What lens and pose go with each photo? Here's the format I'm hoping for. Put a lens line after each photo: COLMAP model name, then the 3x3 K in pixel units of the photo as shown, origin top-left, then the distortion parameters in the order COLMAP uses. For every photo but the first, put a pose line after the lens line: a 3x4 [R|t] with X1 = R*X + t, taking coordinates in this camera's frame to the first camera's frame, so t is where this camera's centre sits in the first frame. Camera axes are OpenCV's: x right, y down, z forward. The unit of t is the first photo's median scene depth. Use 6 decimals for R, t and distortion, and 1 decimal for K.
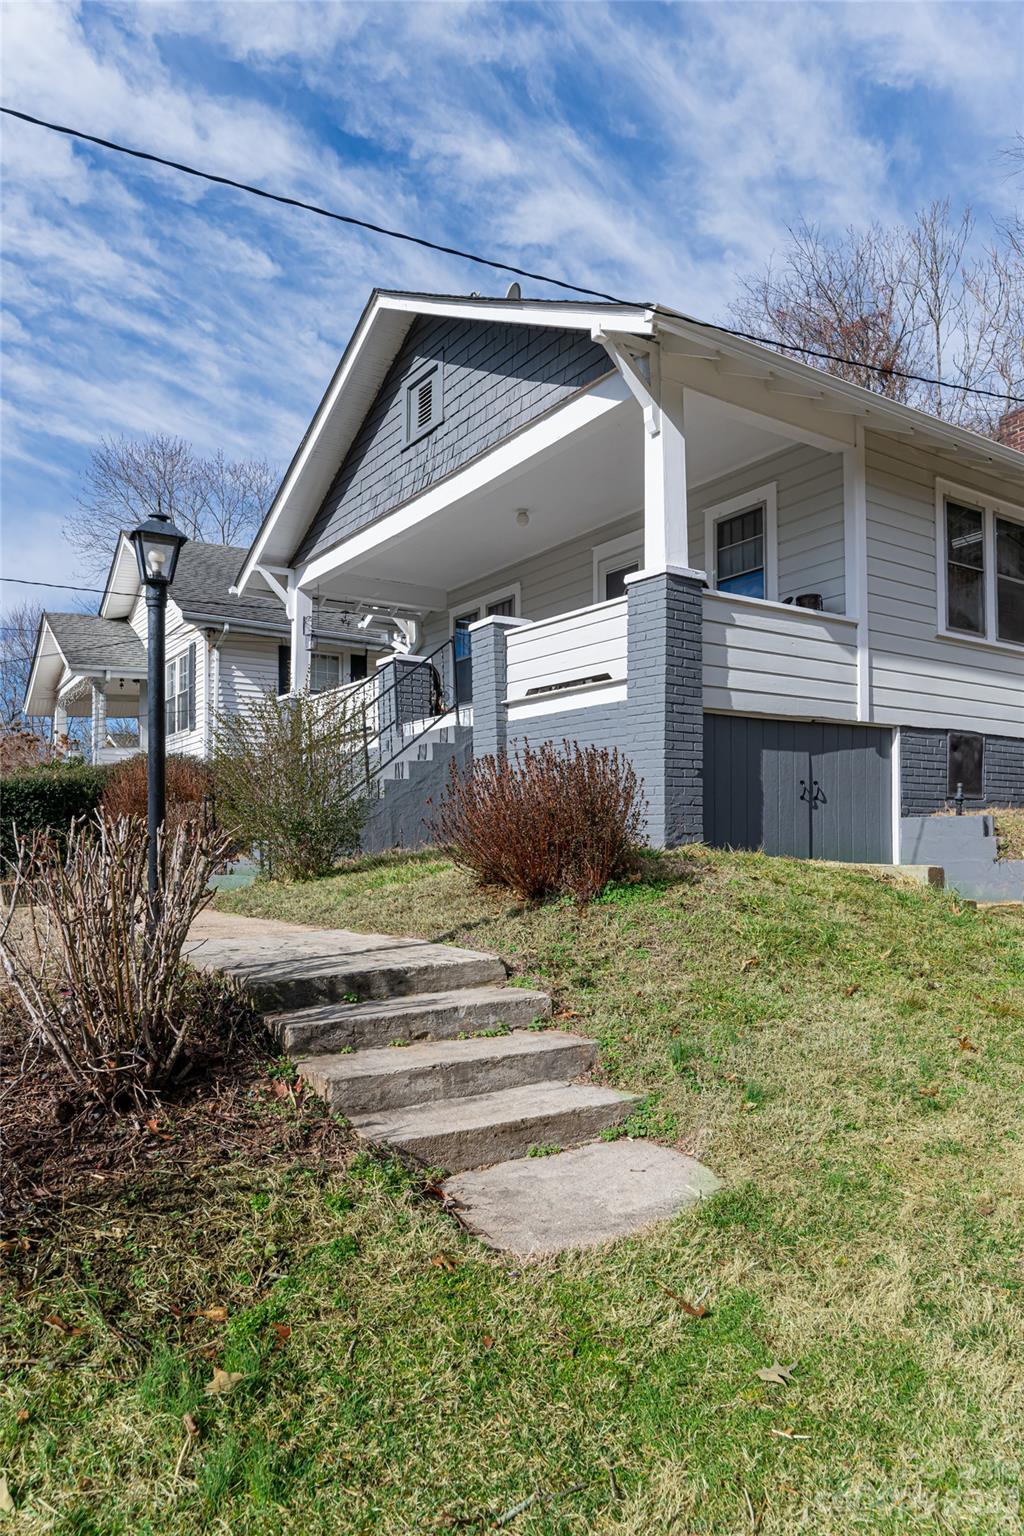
lens RADIAL K [[975.7, 0, 511.2], [0, 975.7, 835.1], [0, 0, 1]] dist [0.002386, 0.001254]
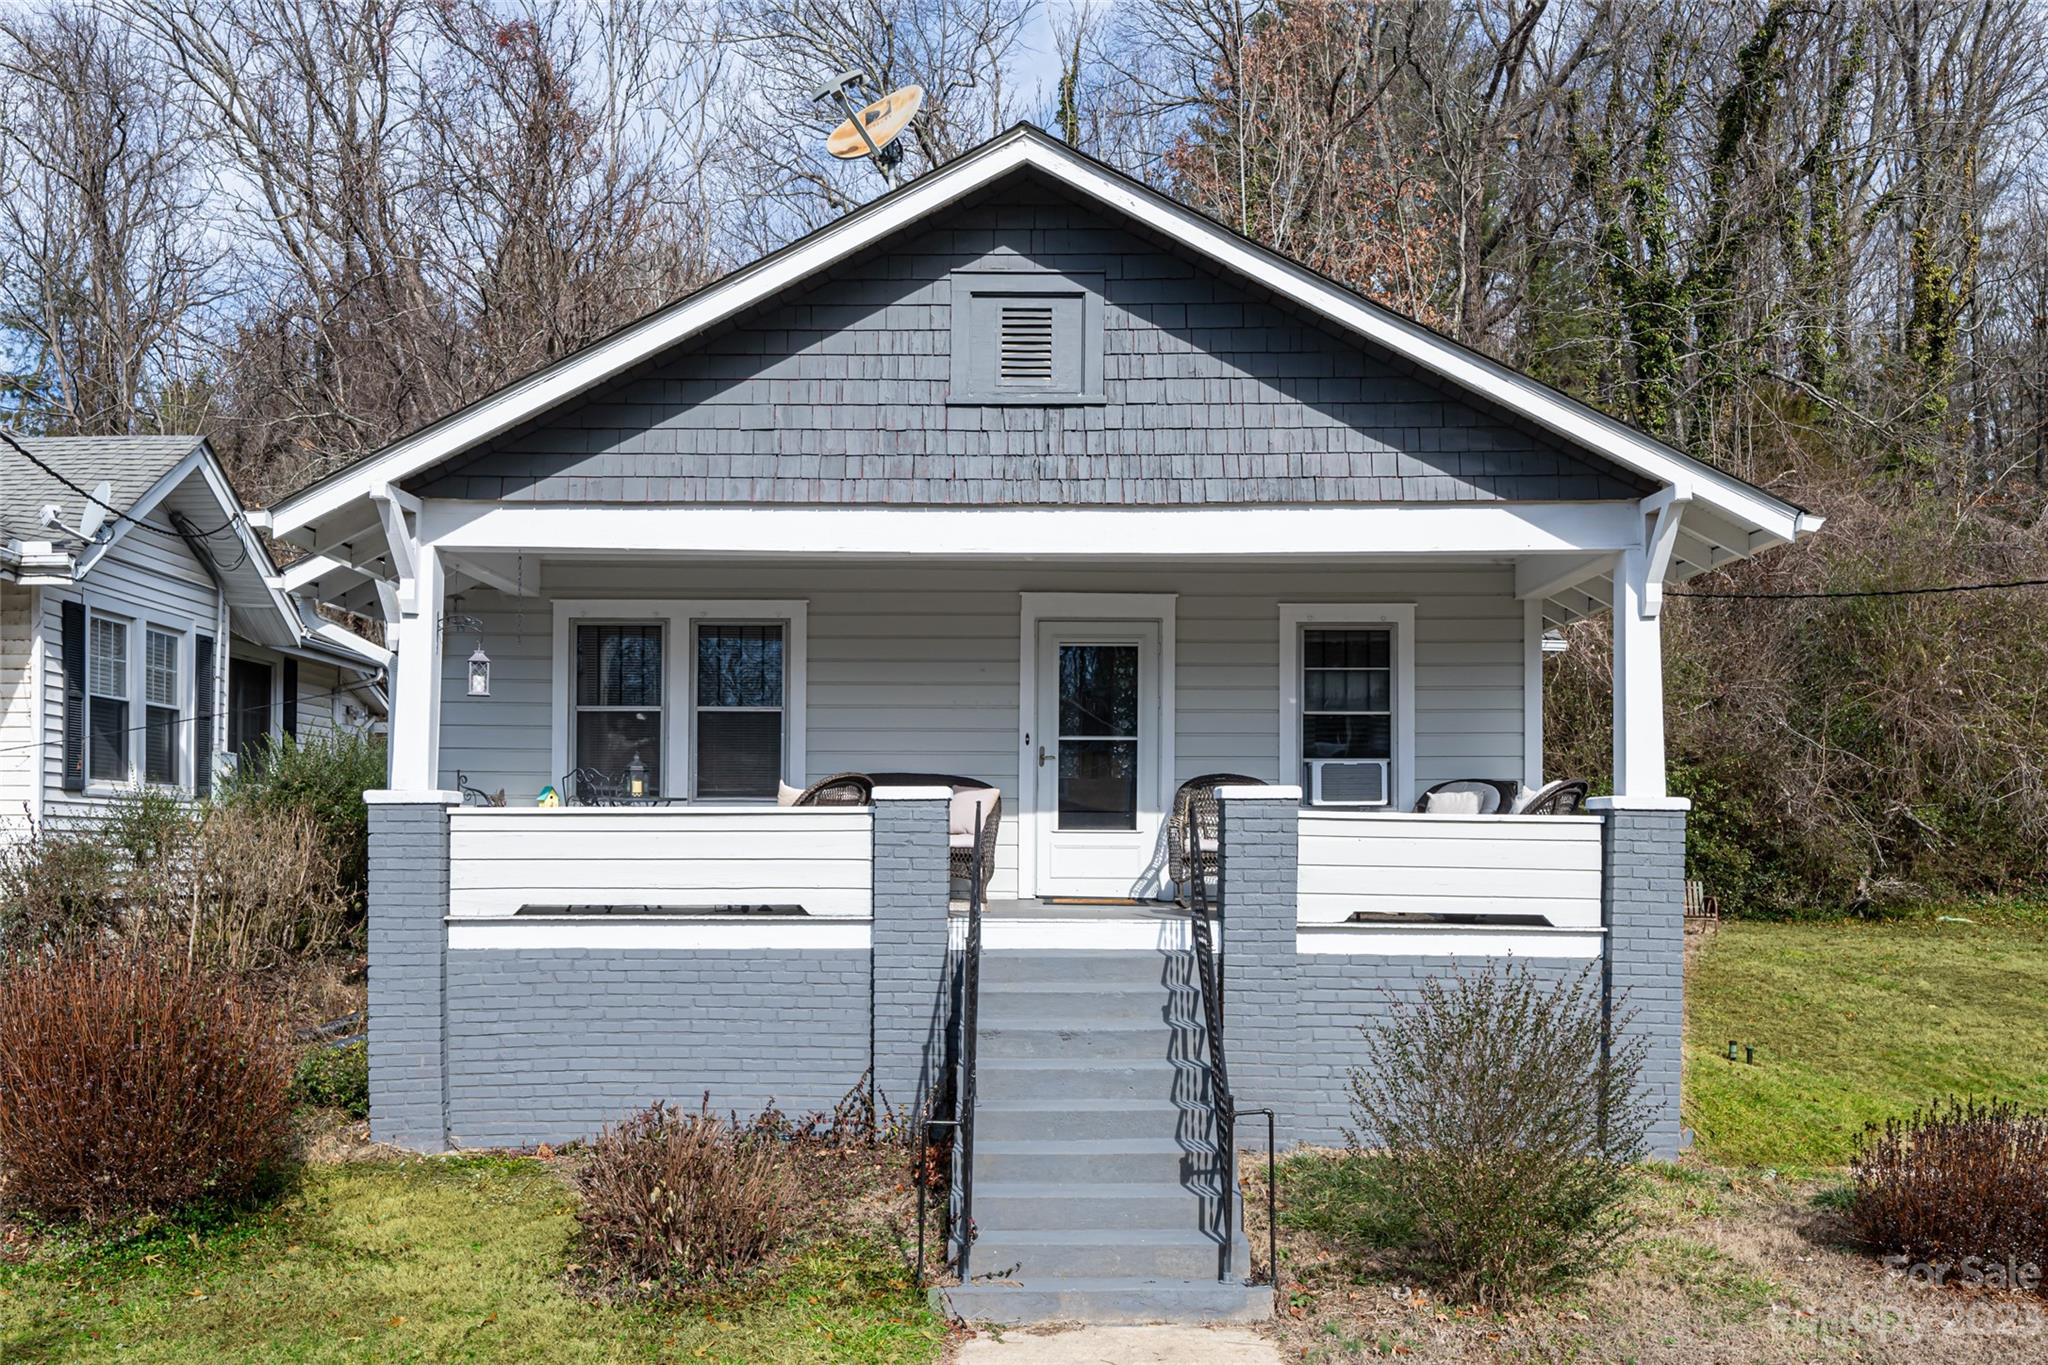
lens RADIAL K [[1820.5, 0, 963.5], [0, 1820.5, 809.1], [0, 0, 1]] dist [-0.000399, -0.000637]
pose [[0.576840, 0.017425, 0.816671, -1.105809], [-0.017709, 0.999804, -0.008824, -0.199846], [-0.816665, -0.009372, 0.577036, 0.512077]]
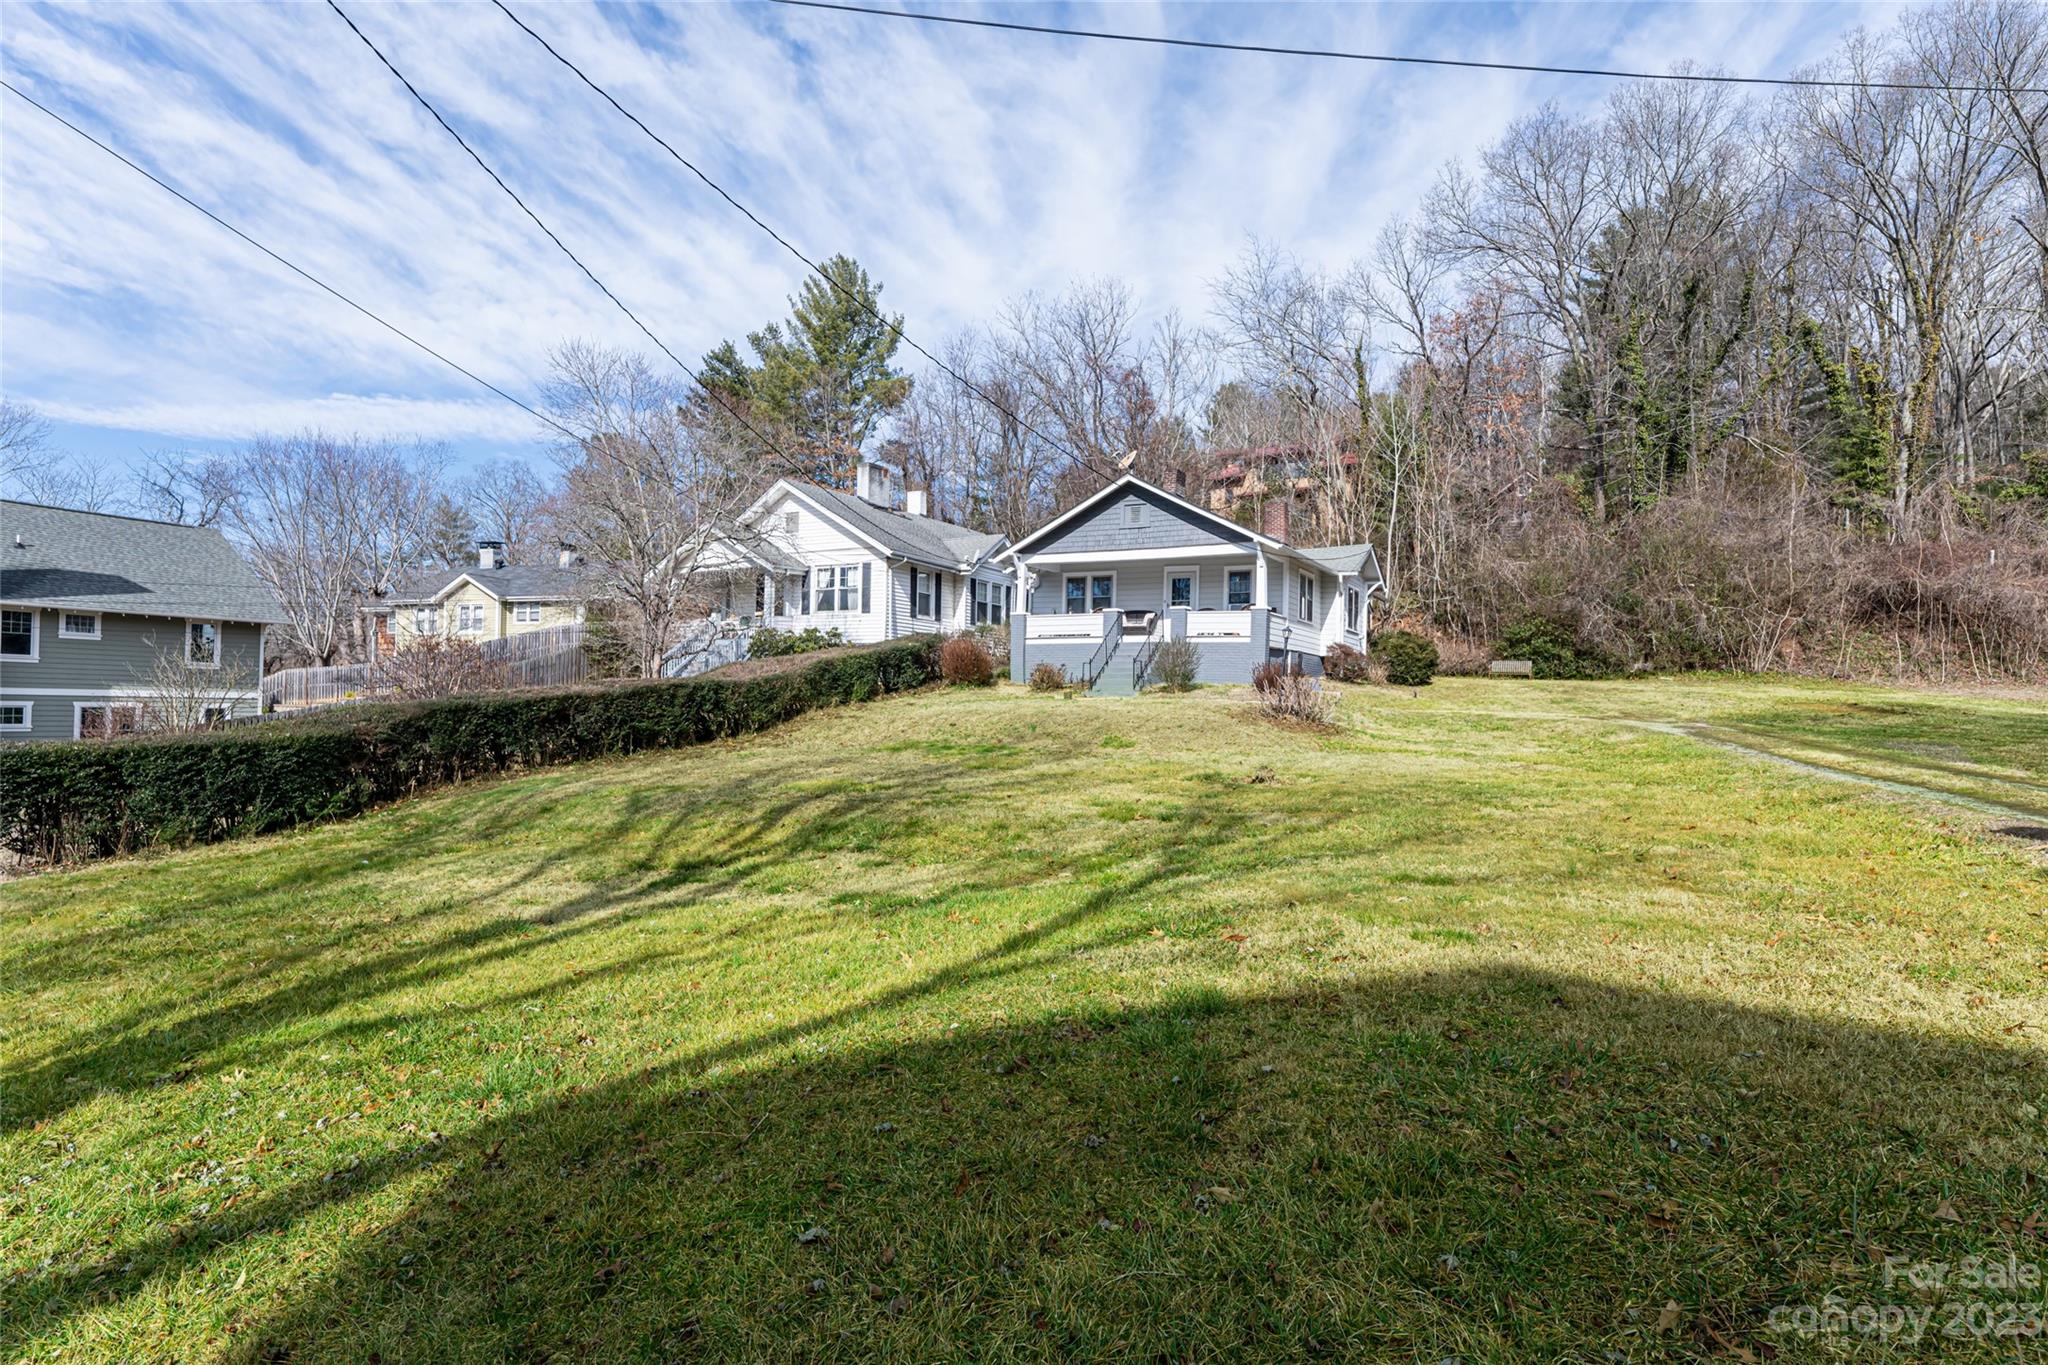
lens RADIAL K [[1087.2, 0, 1024.0], [0, 1087.2, 682.5], [0, 0, 1]] dist [0.014321, -0.000463]
pose [[0.884894, 0.029985, 0.464826, -1.984856], [-0.029112, 0.999535, -0.009058, 0.046970], [-0.464882, -0.005517, 0.885356, -1.686436]]
